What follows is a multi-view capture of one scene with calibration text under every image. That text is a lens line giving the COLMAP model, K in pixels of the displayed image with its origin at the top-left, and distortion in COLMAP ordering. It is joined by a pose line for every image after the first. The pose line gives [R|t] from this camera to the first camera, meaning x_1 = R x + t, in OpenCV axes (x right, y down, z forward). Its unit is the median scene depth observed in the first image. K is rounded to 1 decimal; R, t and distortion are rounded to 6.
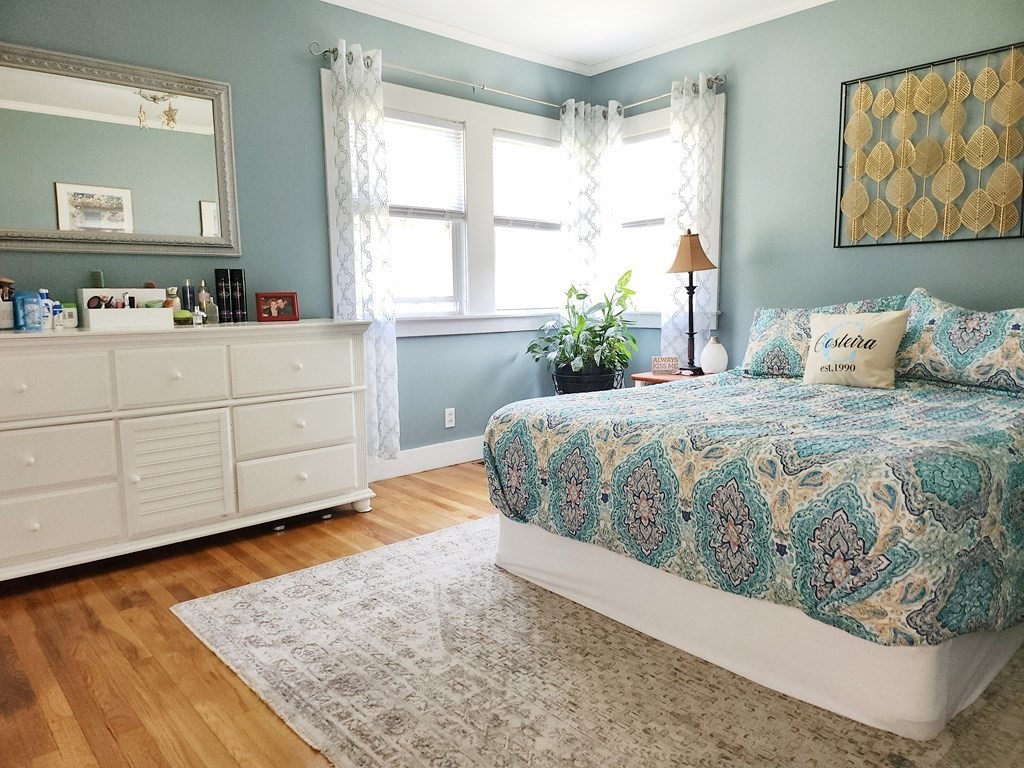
lens RADIAL K [[727.9, 0, 507.6], [0, 727.9, 377.8], [0, 0, 1]] dist [0.058962, -0.060590]
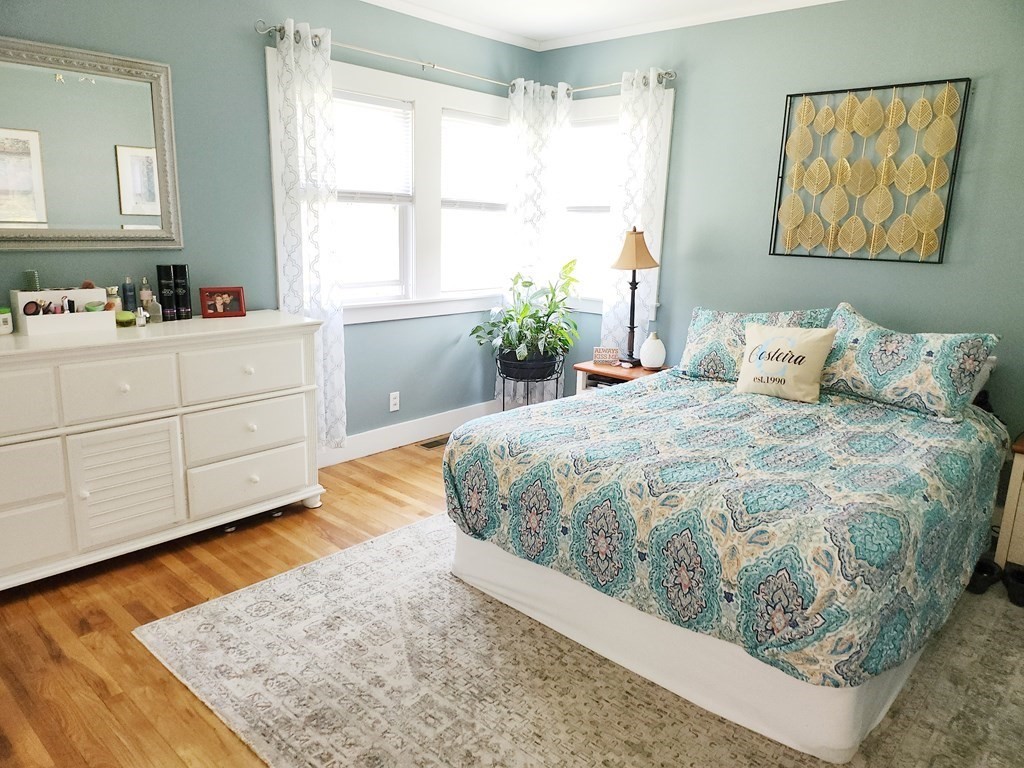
lens RADIAL K [[727.9, 0, 508.1], [0, 727.9, 374.5], [0, 0, 1]] dist [0.058962, -0.060590]
pose [[0.993576, 0.015503, 0.112101, -0.055990], [-0.026227, 0.995148, 0.094831, -0.126089], [-0.110087, -0.097162, 0.989161, -0.017478]]
